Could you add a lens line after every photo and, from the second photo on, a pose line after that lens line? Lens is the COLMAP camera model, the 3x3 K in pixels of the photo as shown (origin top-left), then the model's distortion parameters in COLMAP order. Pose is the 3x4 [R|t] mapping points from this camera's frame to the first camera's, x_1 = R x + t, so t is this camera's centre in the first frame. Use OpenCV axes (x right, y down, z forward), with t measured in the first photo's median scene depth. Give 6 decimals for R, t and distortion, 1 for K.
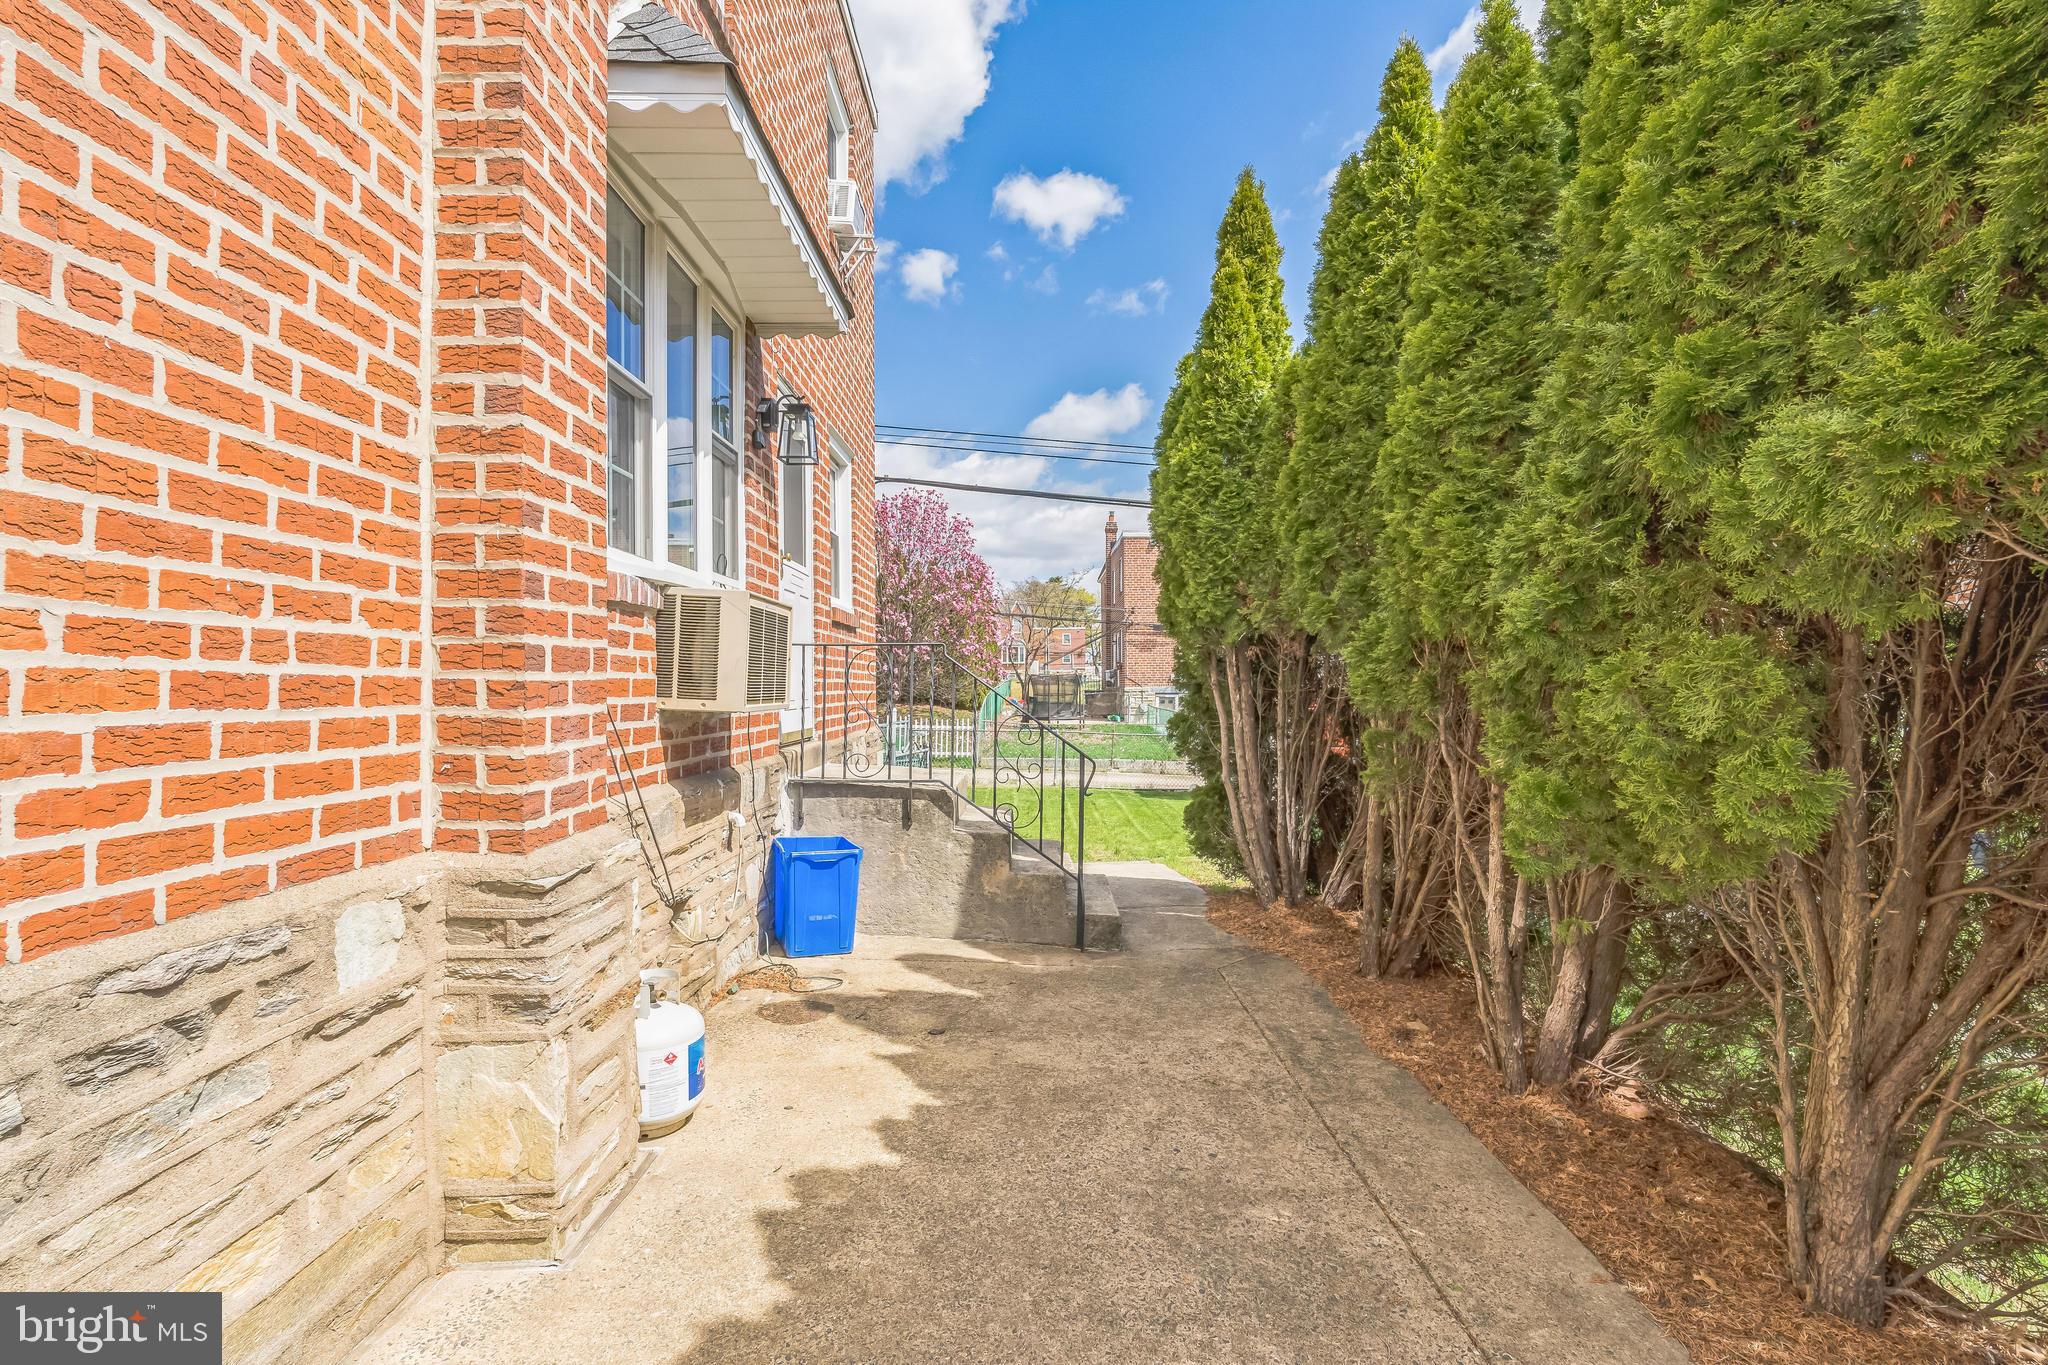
lens RADIAL K [[920.4, 0, 1022.5], [0, 920.4, 680.4], [0, 0, 1]] dist [-0.017919, 0.000578]
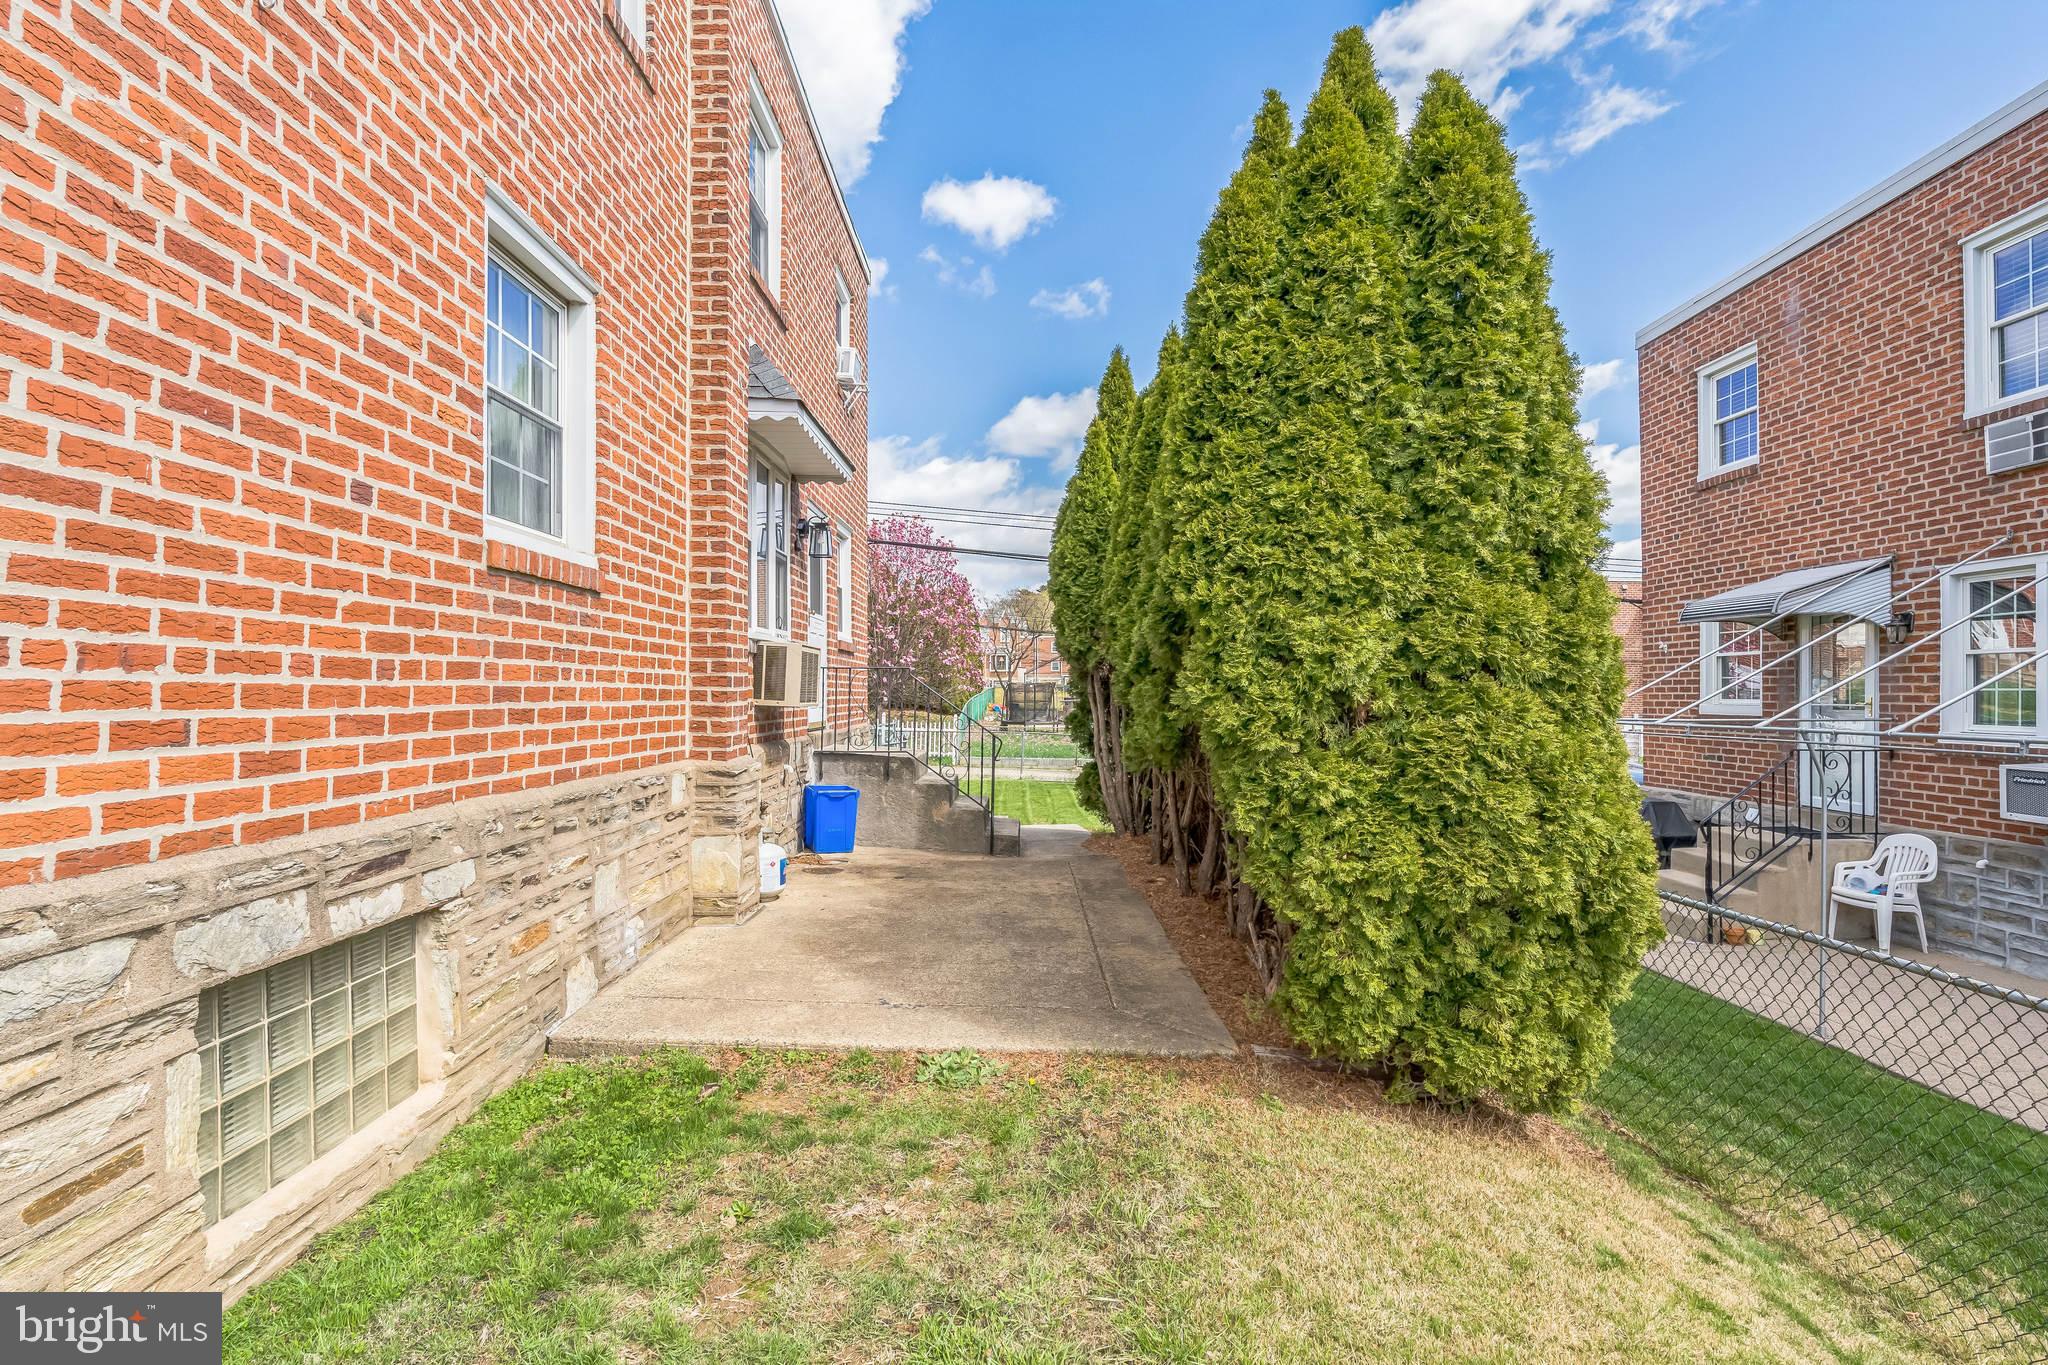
lens RADIAL K [[920.4, 0, 1027.0], [0, 920.4, 681.8], [0, 0, 1]] dist [-0.017919, 0.000578]
pose [[0.999889, 0.003660, 0.014413, 0.101928], [-0.003574, 0.999976, -0.005965, -0.005520], [-0.014434, 0.005913, 0.999878, -0.651763]]
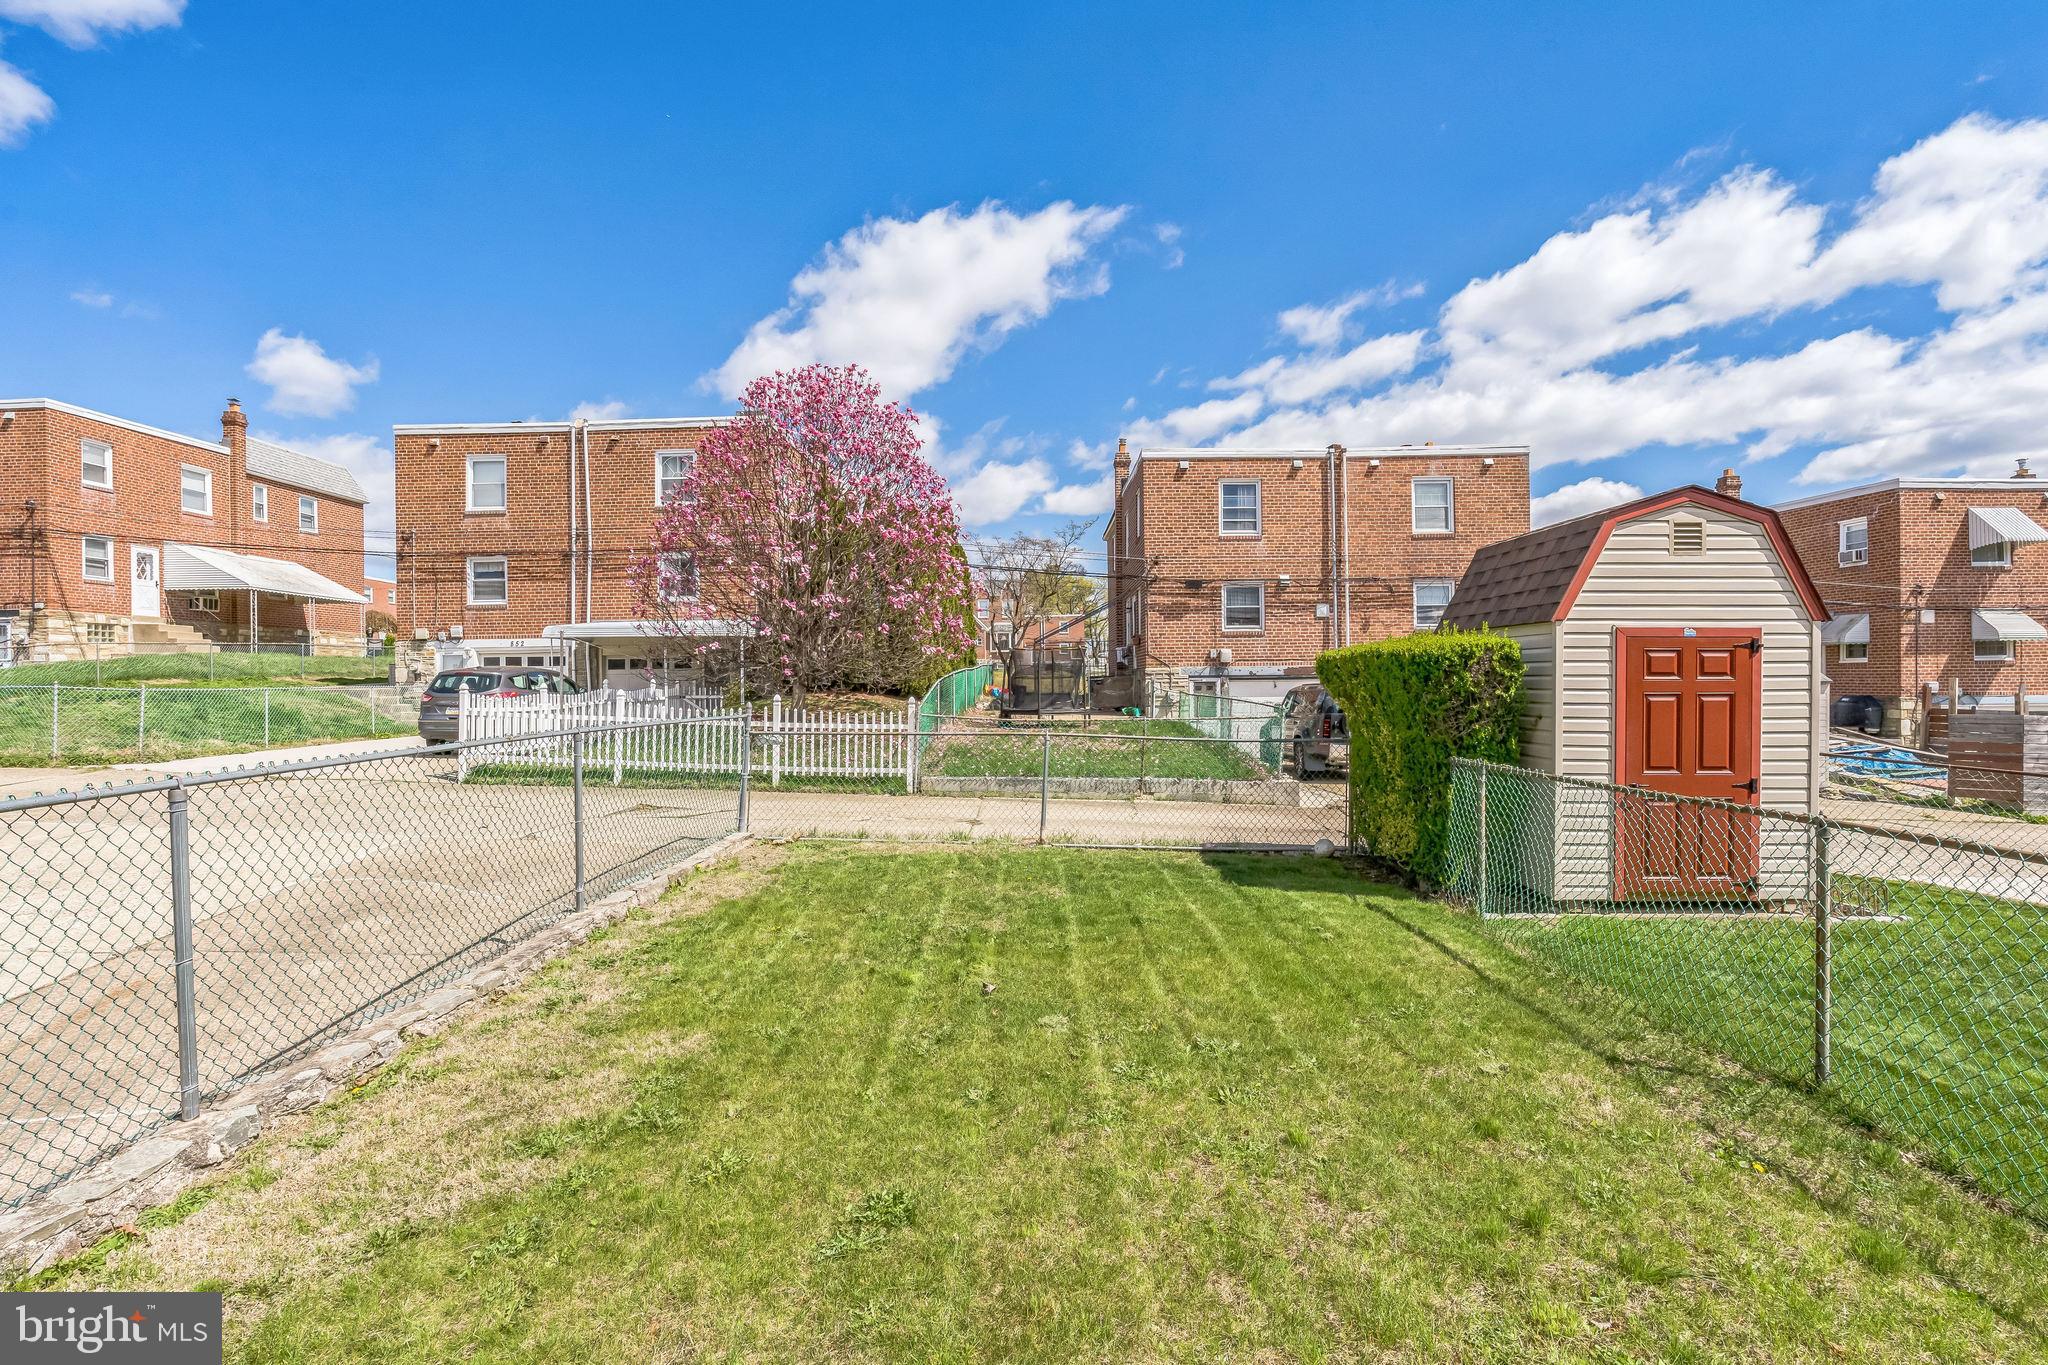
lens RADIAL K [[920.4, 0, 1021.6], [0, 920.4, 688.7], [0, 0, 1]] dist [-0.017919, 0.000578]
pose [[0.999990, -0.004167, -0.001638, 0.084481], [0.004181, 0.999954, 0.008607, 0.083290], [0.001602, -0.008614, 0.999962, 1.464874]]
